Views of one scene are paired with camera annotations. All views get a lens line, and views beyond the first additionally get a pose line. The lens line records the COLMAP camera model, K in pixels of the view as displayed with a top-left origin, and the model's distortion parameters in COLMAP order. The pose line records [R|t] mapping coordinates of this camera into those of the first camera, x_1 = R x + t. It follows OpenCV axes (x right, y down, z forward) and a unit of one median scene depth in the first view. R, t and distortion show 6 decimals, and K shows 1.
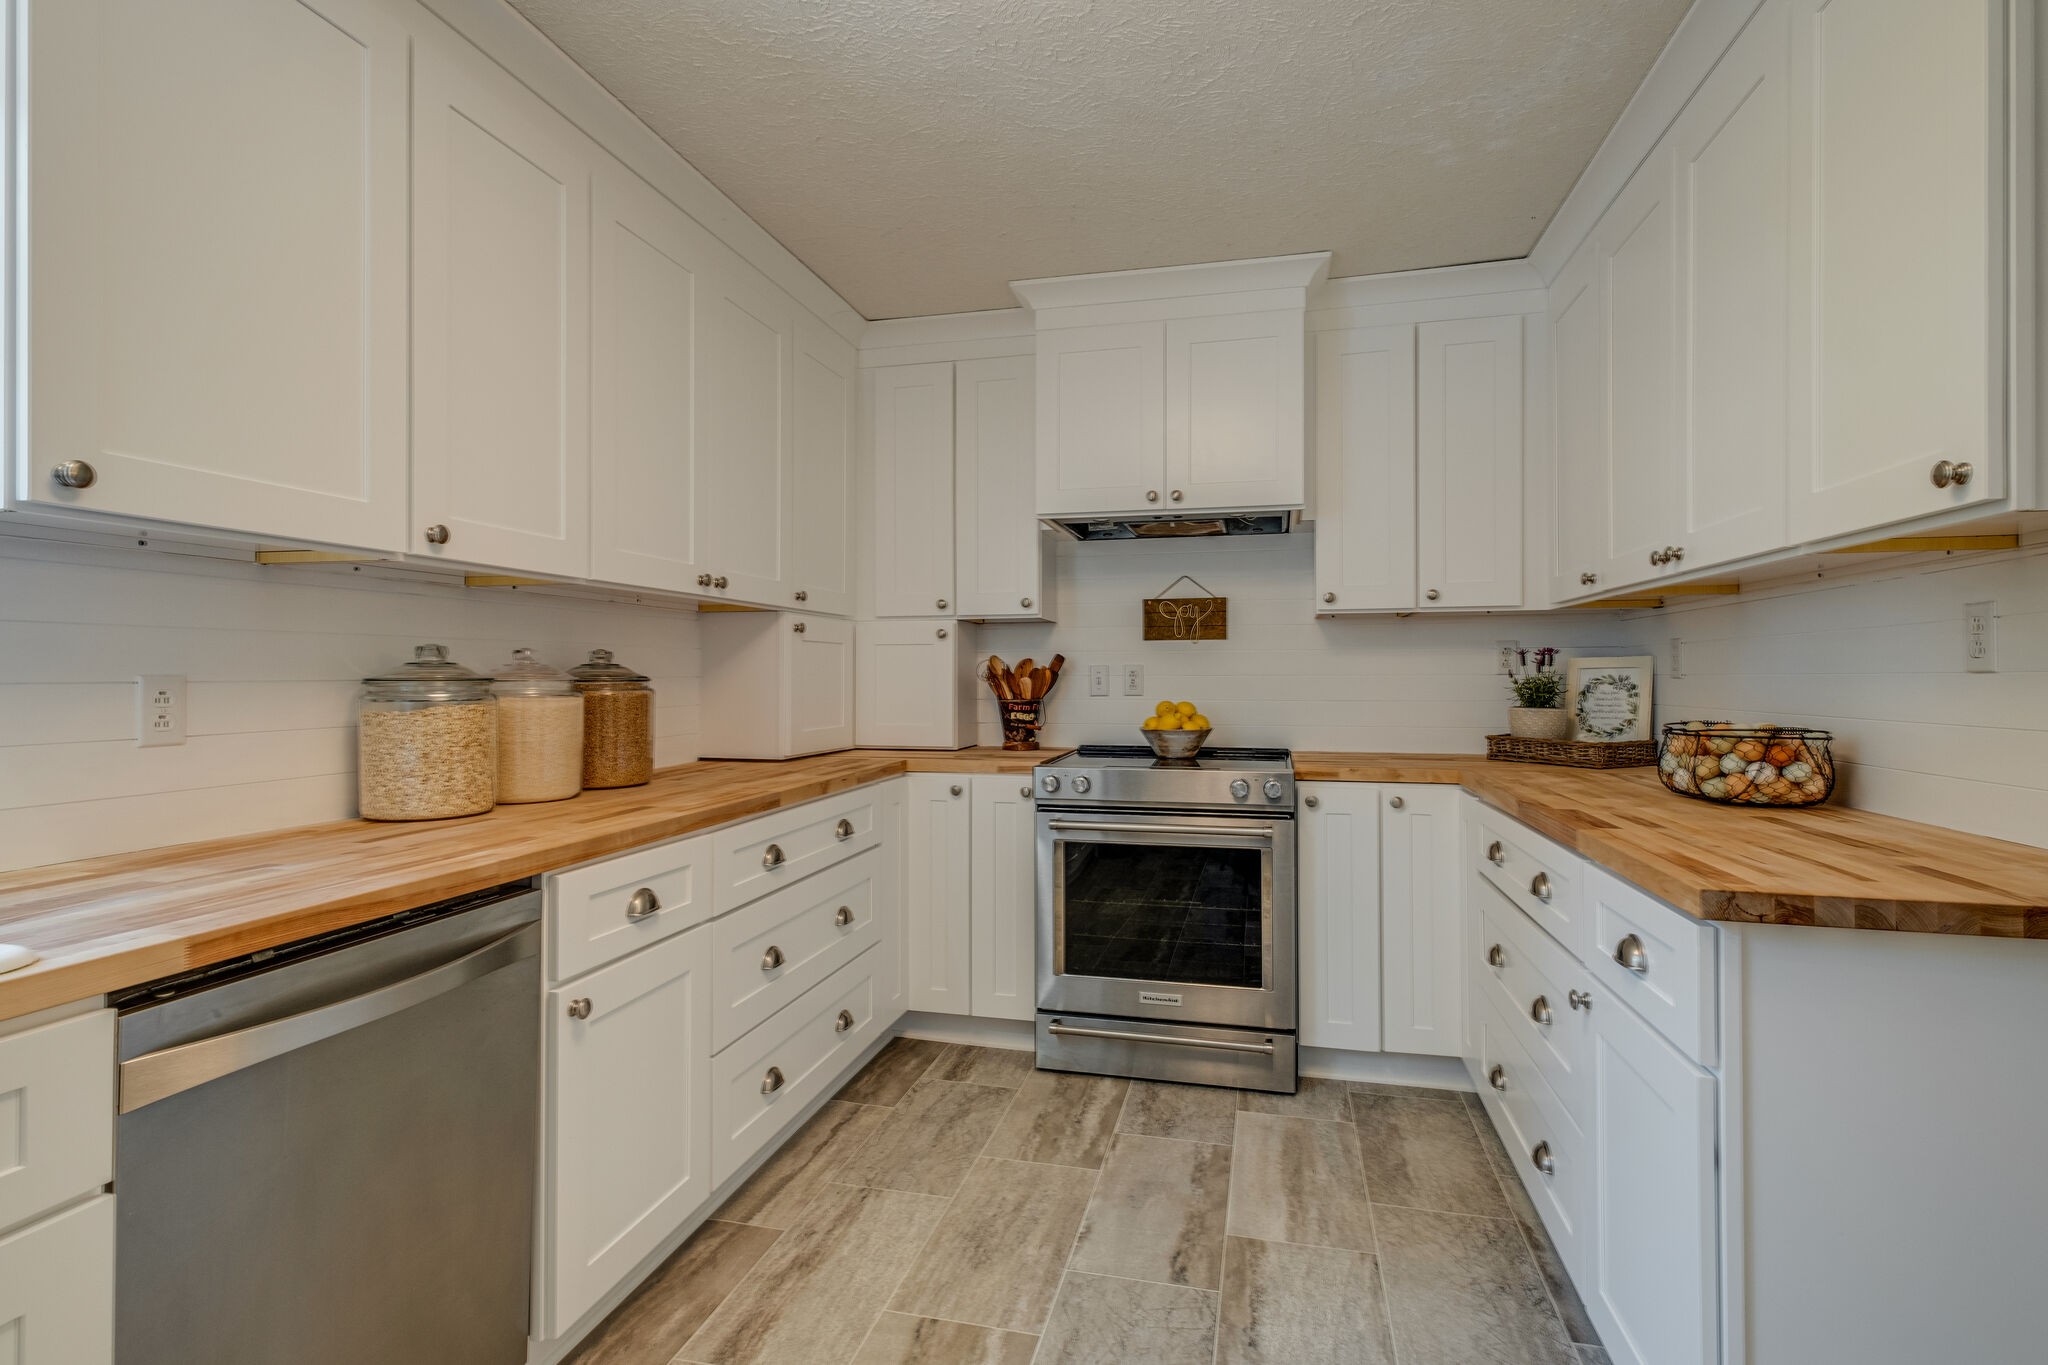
lens RADIAL K [[959.2, 0, 1025.2], [0, 959.2, 680.7], [0, 0, 1]] dist [0.013060, -0.002264]
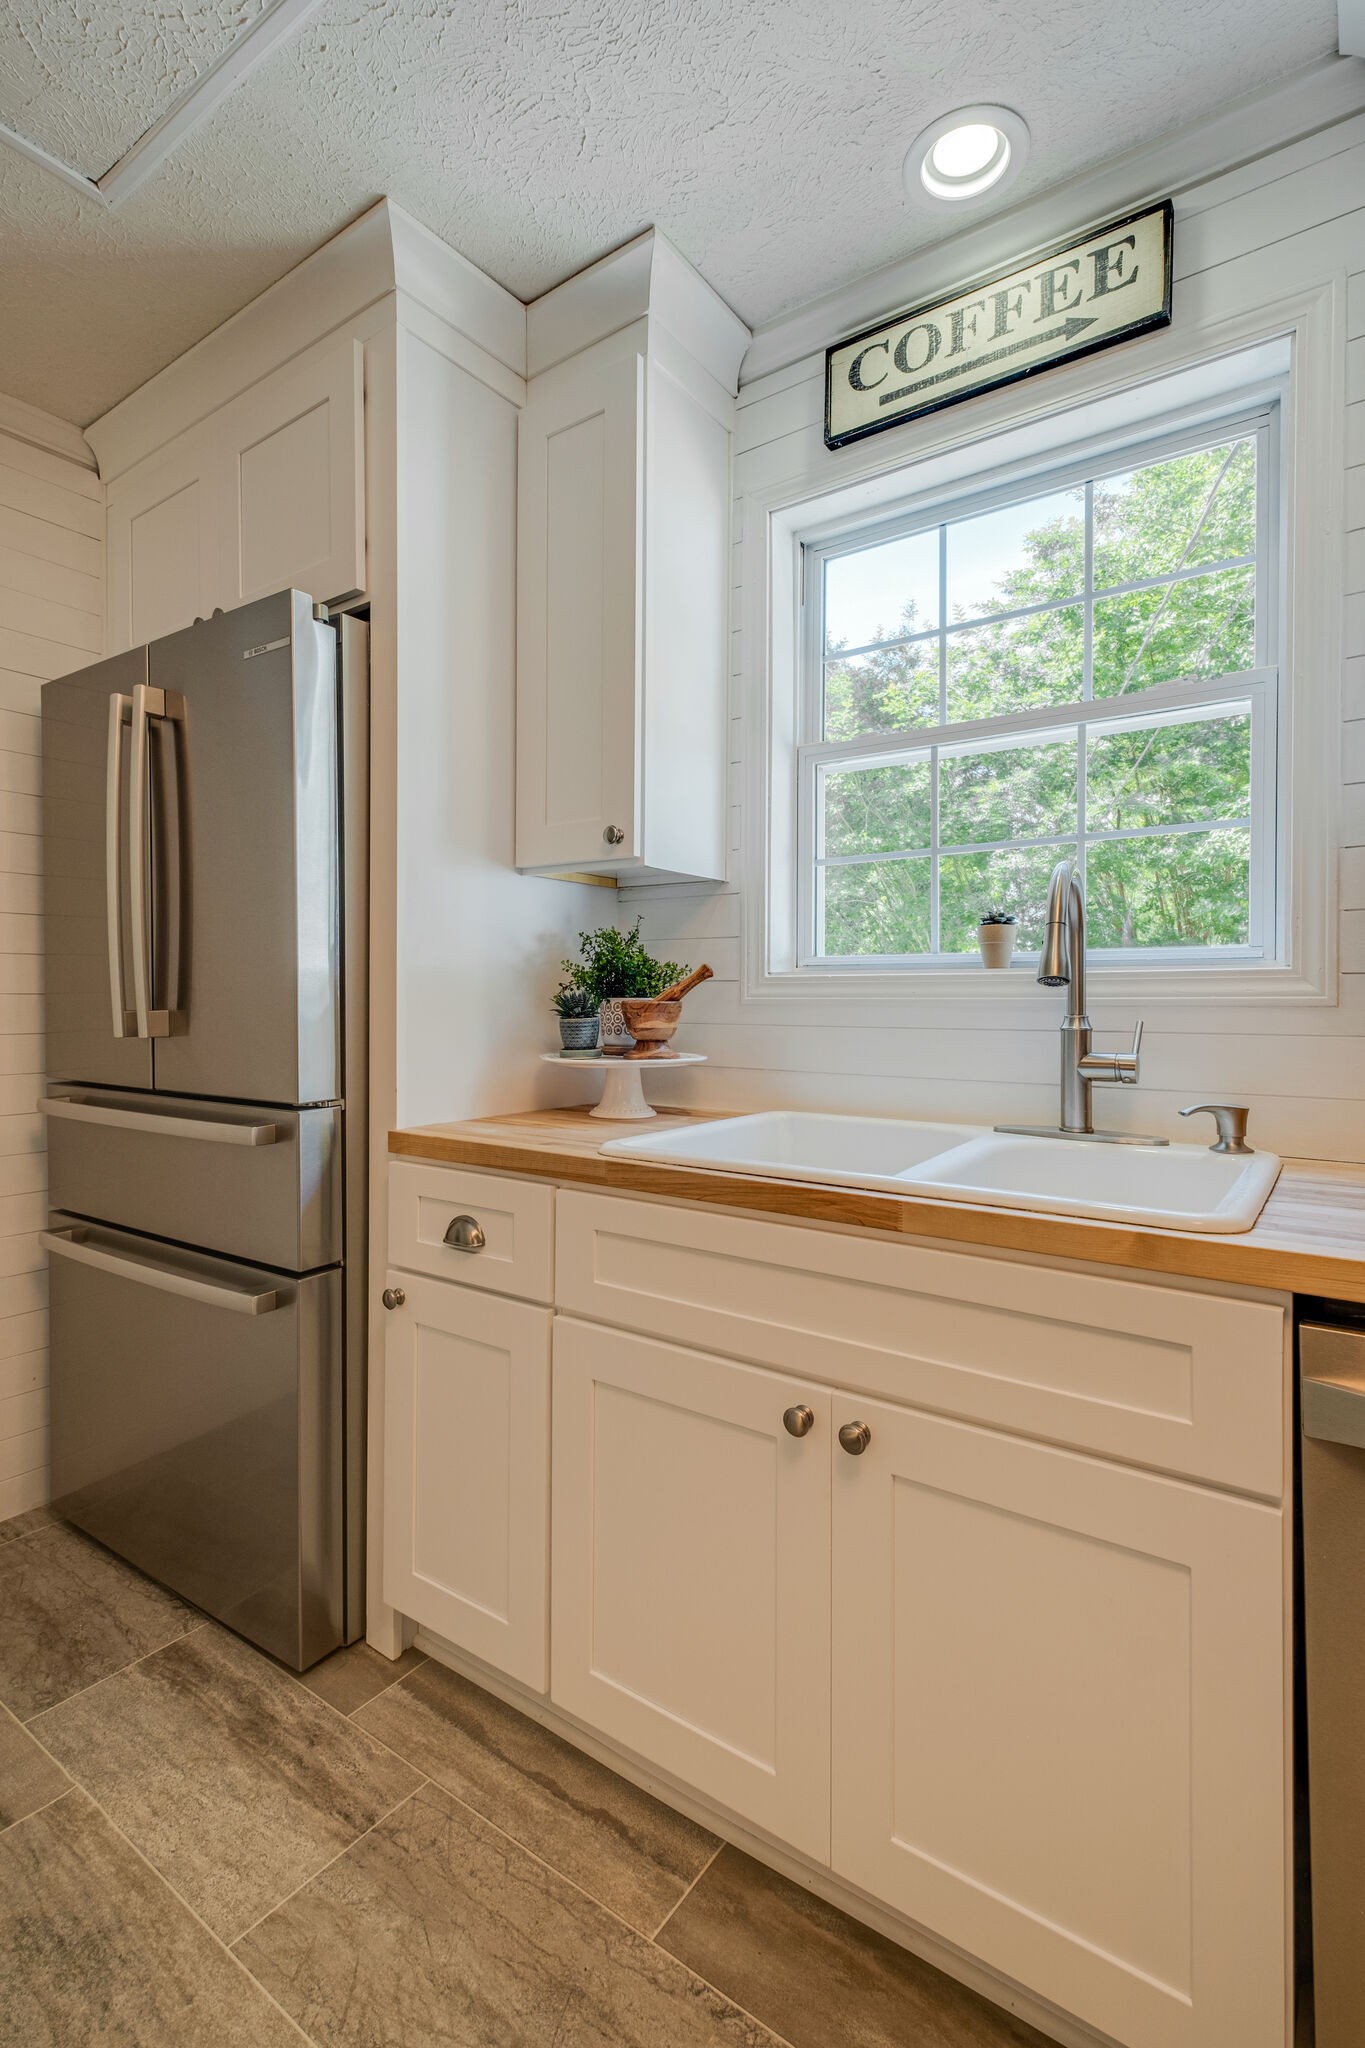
lens RADIAL K [[959.2, 0, 696.5], [0, 959.2, 998.8], [0, 0, 1]] dist [0.013060, -0.002264]
pose [[-0.365224, -0.004302, -0.930910, 0.339775], [-0.002754, 0.999990, -0.003541, 0.018548], [0.930916, 0.001270, -0.365232, 1.485582]]
